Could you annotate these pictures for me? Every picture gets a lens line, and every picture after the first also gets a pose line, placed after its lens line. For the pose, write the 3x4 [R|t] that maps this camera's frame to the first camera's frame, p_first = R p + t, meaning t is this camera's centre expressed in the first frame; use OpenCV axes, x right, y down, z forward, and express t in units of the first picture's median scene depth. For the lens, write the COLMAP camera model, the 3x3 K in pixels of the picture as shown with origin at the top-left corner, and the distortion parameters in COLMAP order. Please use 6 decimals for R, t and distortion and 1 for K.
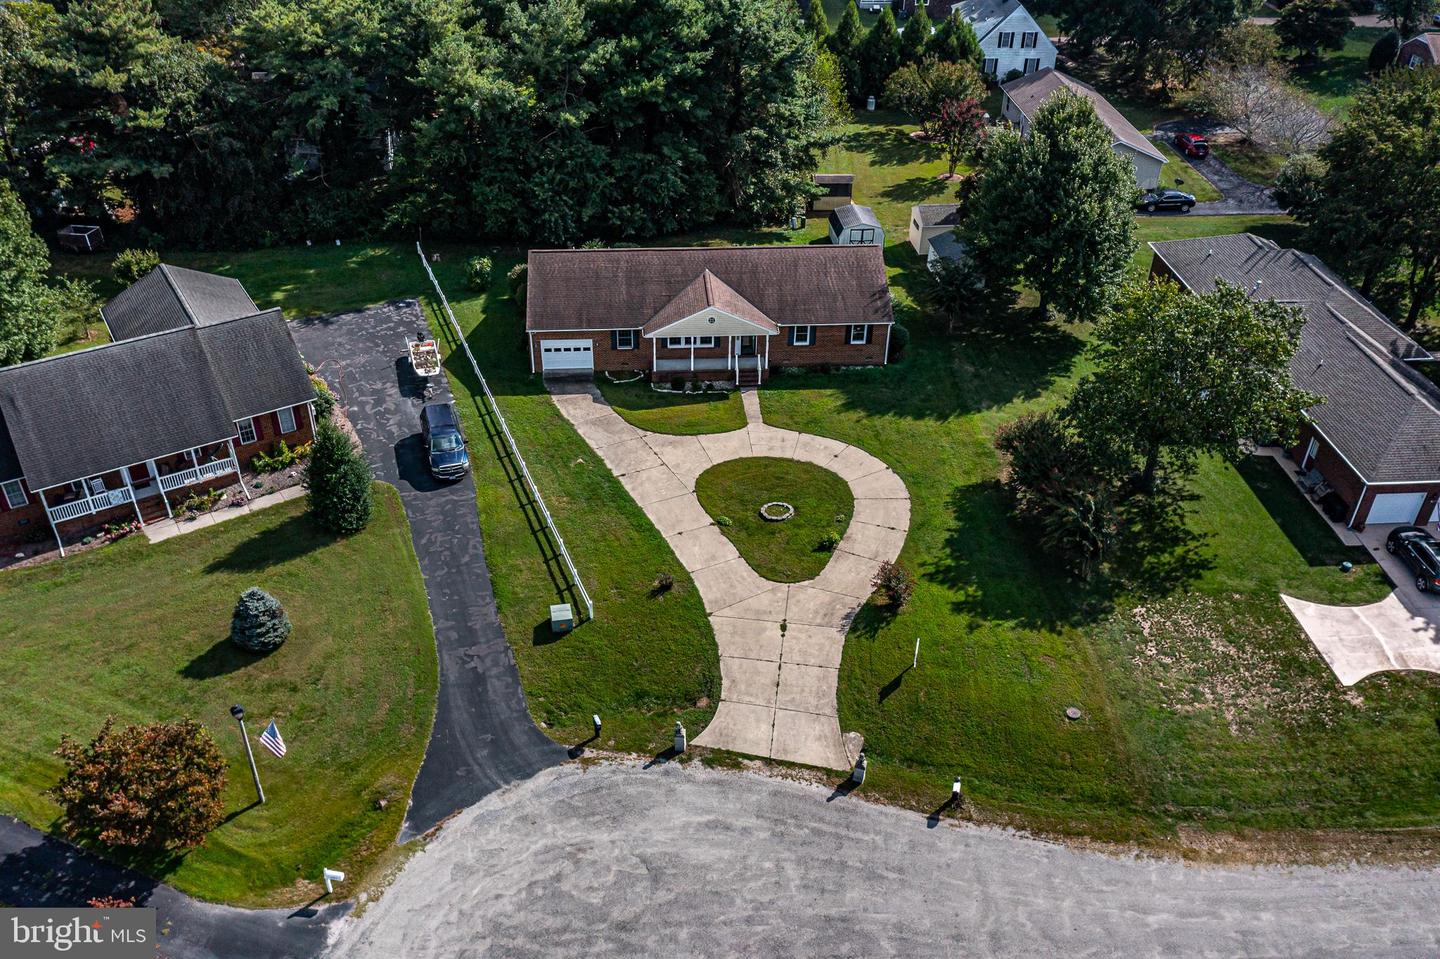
lens RADIAL K [[1153.8, 0, 723.6], [0, 1153.8, 476.0], [0, 0, 1]] dist [-0.010337, -0.000348]
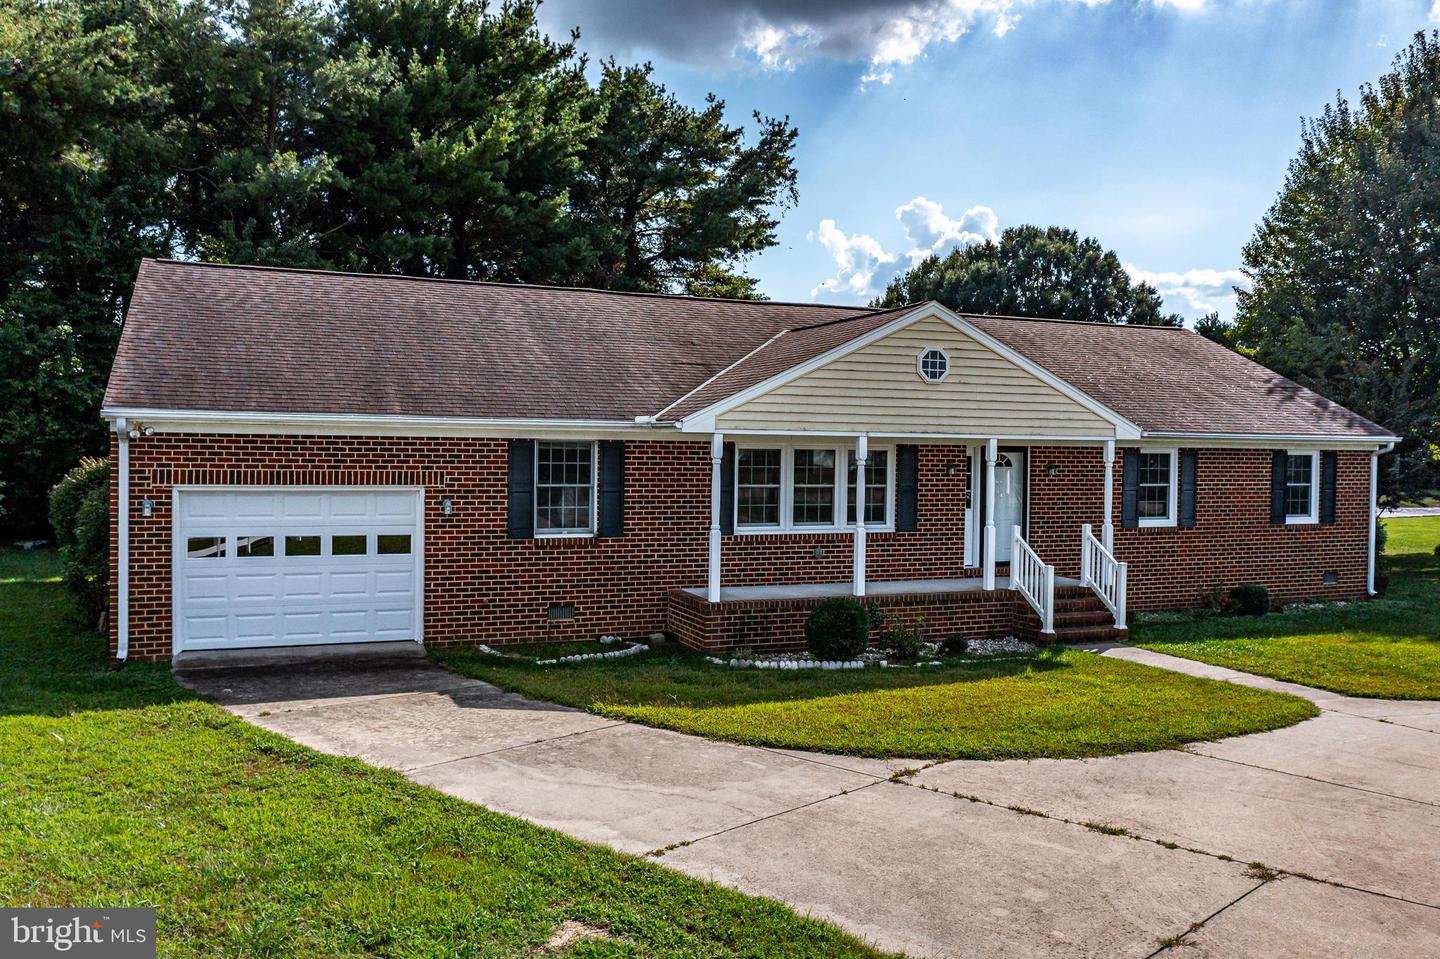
lens RADIAL K [[1153.8, 0, 723.6], [0, 1153.8, 476.0], [0, 0, 1]] dist [-0.010337, -0.000348]
pose [[0.951390, -0.013402, 0.307697, -0.136302], [0.179034, 0.836985, -0.517110, 0.006551], [-0.250608, 0.547062, 0.798698, 0.860030]]
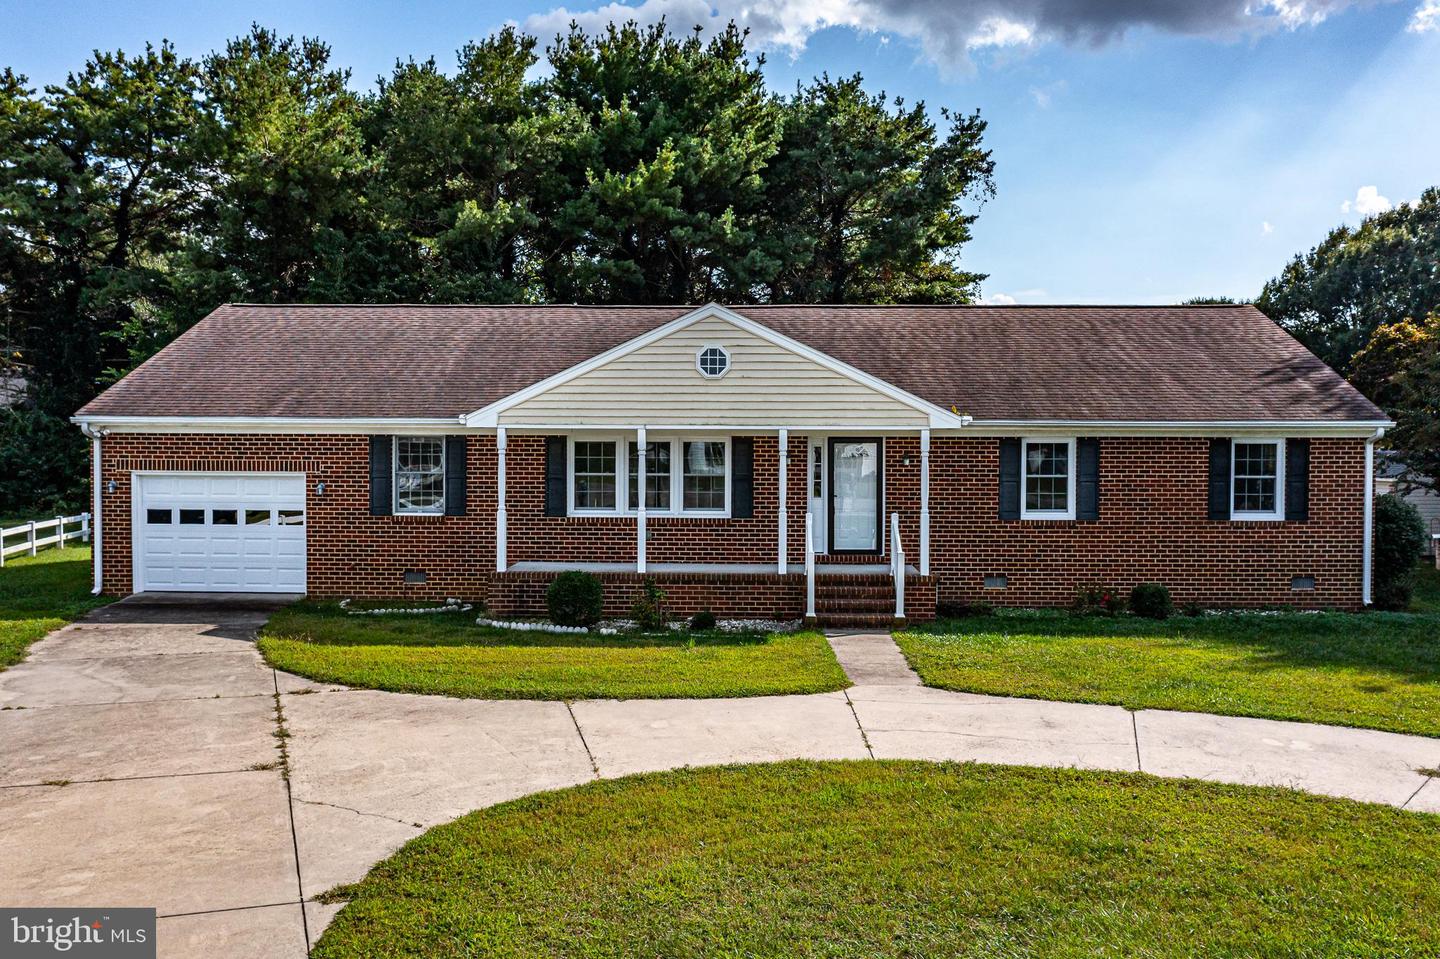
lens RADIAL K [[1149.6, 0, 721.7], [0, 1149.6, 475.7], [0, 0, 1]] dist [-0.005276, 0.001843]
pose [[0.993900, -0.010733, -0.109763, 0.021830], [-0.051290, 0.836097, -0.546179, 0.035348], [0.097635, 0.548477, 0.830446, 0.825411]]
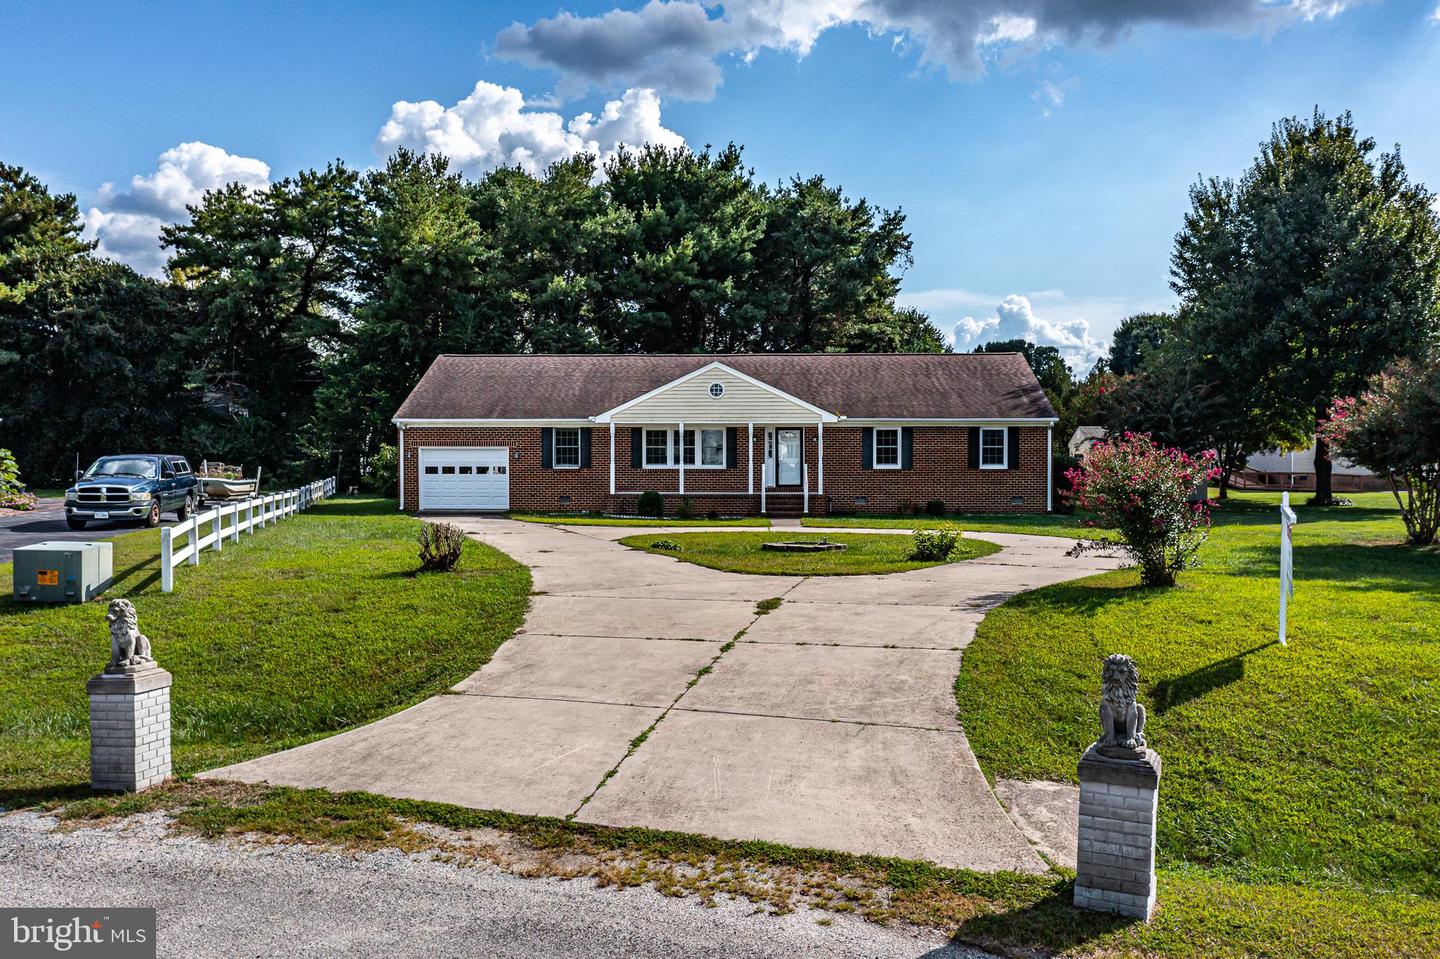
lens RADIAL K [[1156.5, 0, 720.7], [0, 1156.5, 481.1], [0, 0, 1]] dist [0.004235, 0.004642]
pose [[0.992582, -0.014842, -0.120671, 0.060213], [-0.053600, 0.837444, -0.543888, 0.209768], [0.109128, 0.546321, 0.830436, 0.589927]]
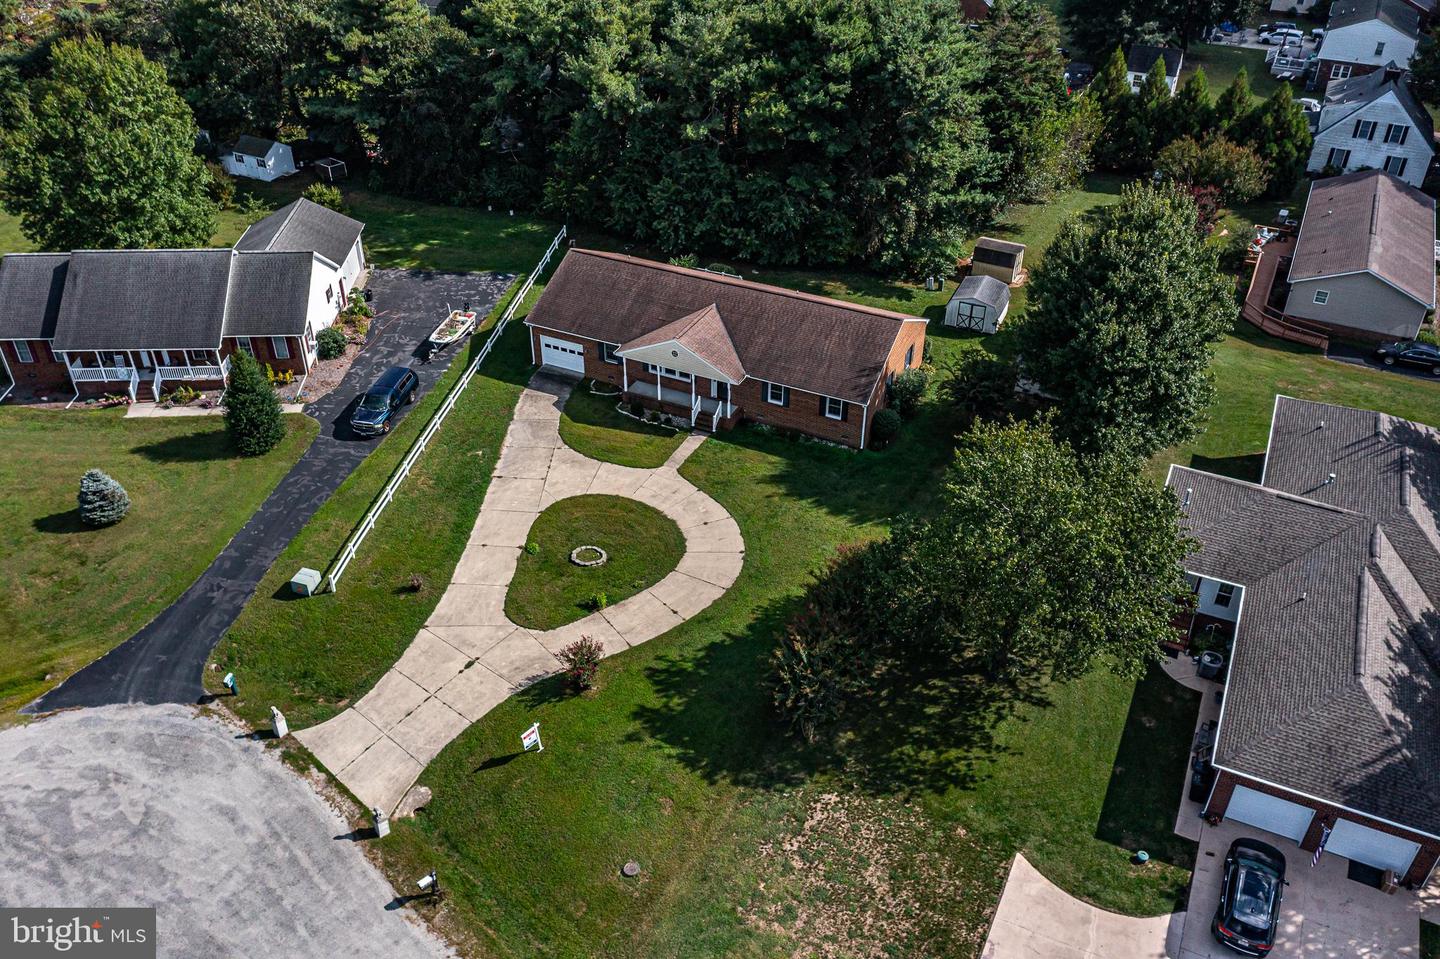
lens RADIAL K [[1136.5, 0, 720.2], [0, 1136.5, 473.0], [0, 0, 1]] dist [-0.008854, -0.003493]
pose [[0.862448, 0.276966, -0.423642, 0.470333], [-0.281715, 0.958043, 0.052830, -0.104676], [0.420499, 0.073783, 0.904288, 0.173544]]
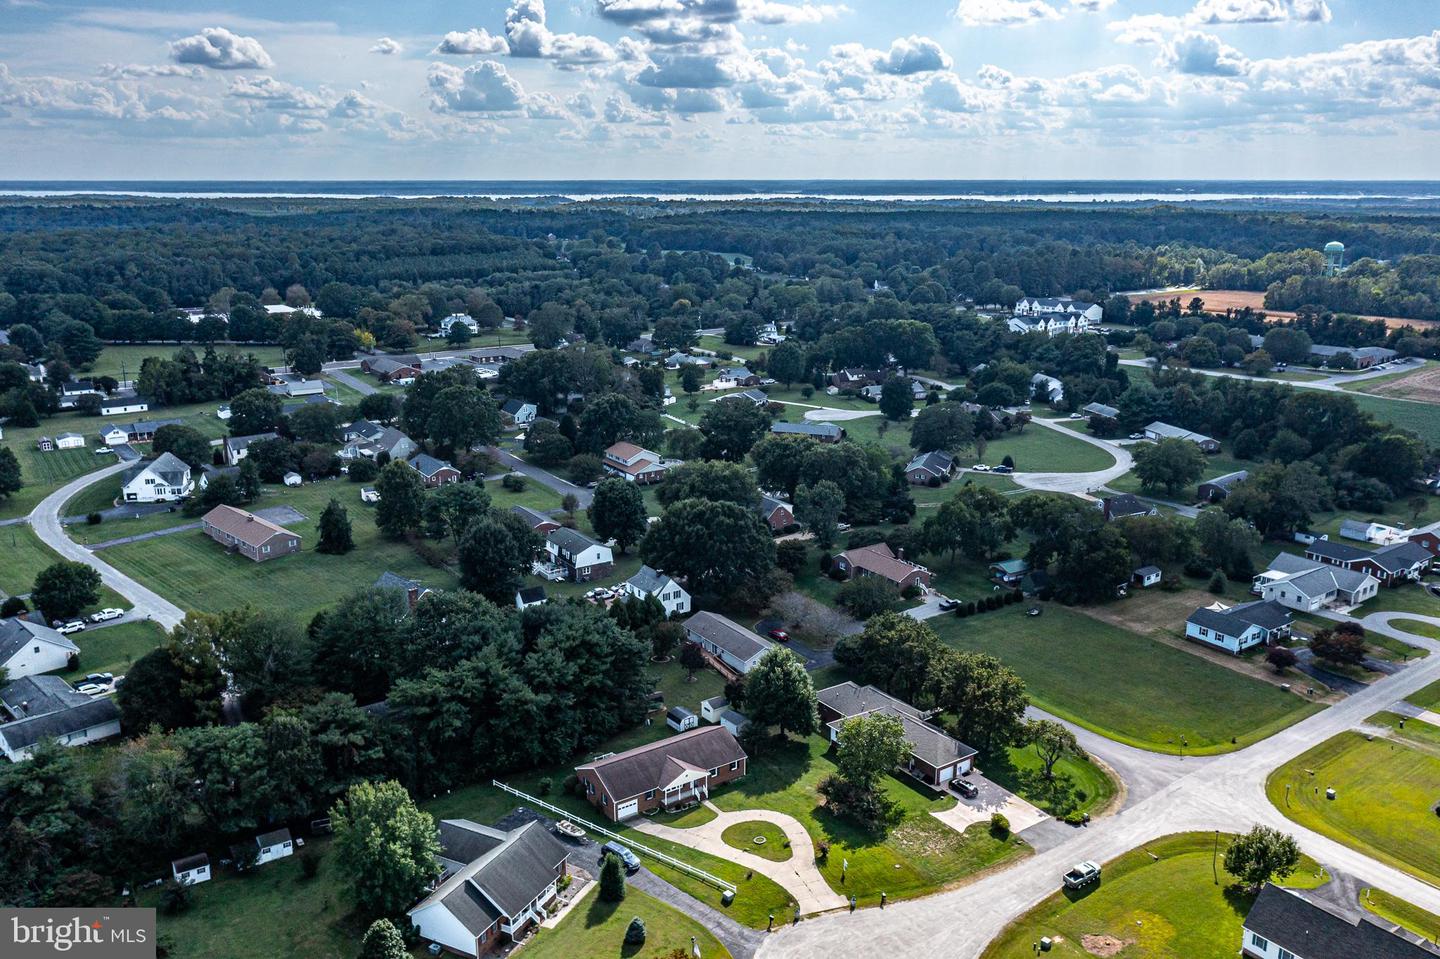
lens RADIAL K [[1146.4, 0, 719.9], [0, 1146.4, 481.7], [0, 0, 1]] dist [-0.006773, -0.002167]
pose [[0.861956, -0.144452, 0.485969, -1.042743], [0.301695, 0.916502, -0.262685, -0.052395], [-0.407446, 0.373037, 0.833565, -1.250116]]
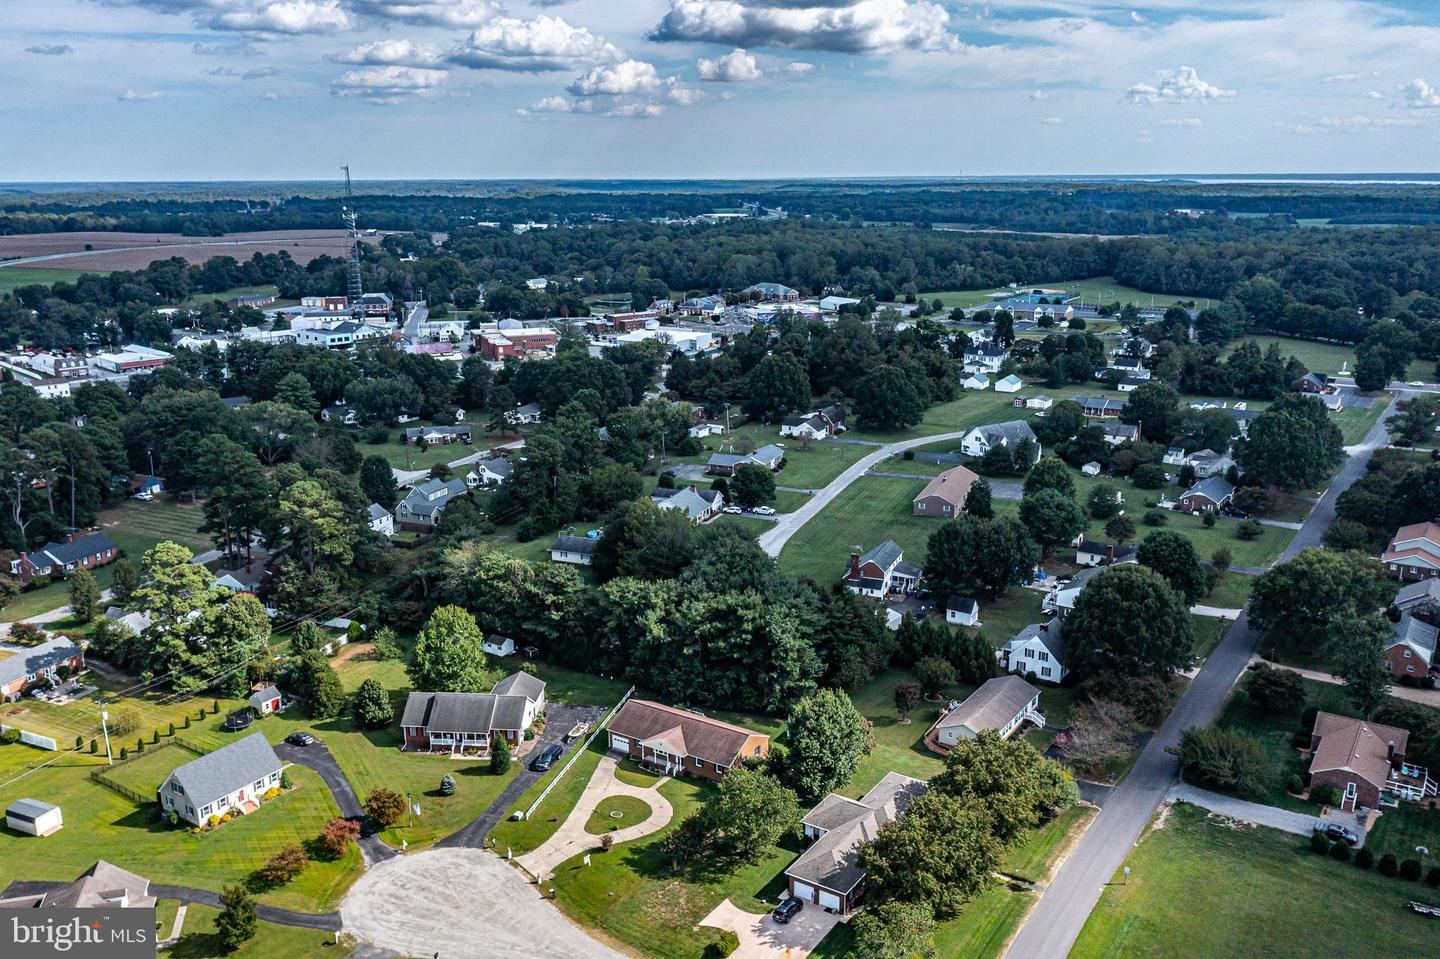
lens RADIAL K [[1165.0, 0, 719.2], [0, 1165.0, 483.8], [0, 0, 1]] dist [-0.003102, 0.001456]
pose [[0.790094, 0.133308, -0.598315, 1.574034], [-0.333918, 0.912134, -0.237720, -0.095852], [0.514053, 0.387609, 0.765185, -1.111264]]
